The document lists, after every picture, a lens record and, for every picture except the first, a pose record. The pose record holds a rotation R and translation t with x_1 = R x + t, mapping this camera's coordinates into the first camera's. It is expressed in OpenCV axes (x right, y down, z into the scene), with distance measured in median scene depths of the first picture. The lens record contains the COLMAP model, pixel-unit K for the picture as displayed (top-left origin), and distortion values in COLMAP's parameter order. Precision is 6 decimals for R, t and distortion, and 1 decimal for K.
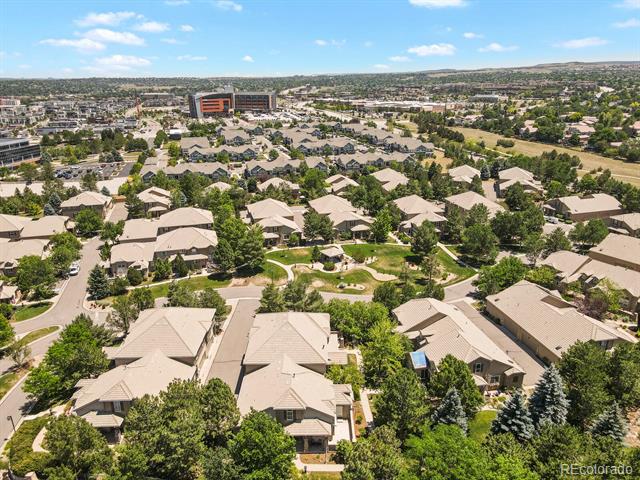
lens RADIAL K [[465.2, 0, 316.6], [0, 465.2, 240.0], [0, 0, 1]] dist [0.048728, 0.021953]
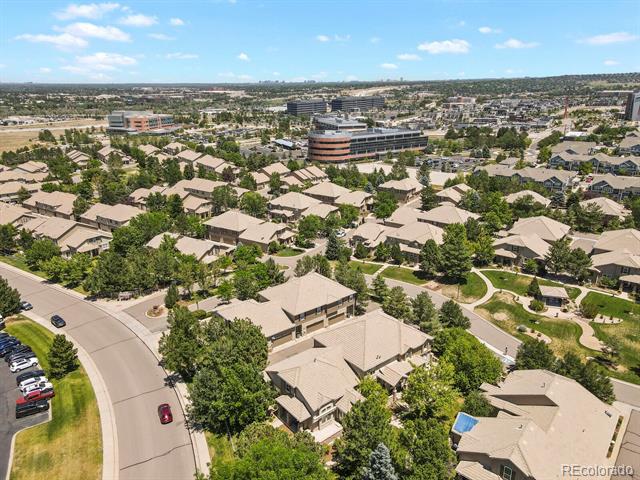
lens RADIAL K [[465.2, 0, 319.2], [0, 465.2, 239.4], [0, 0, 1]] dist [0.048728, 0.021953]
pose [[0.639532, 0.258402, -0.724035, 0.349399], [-0.257338, 0.959441, 0.115112, -0.051728], [0.724414, 0.112704, 0.680090, 0.138246]]
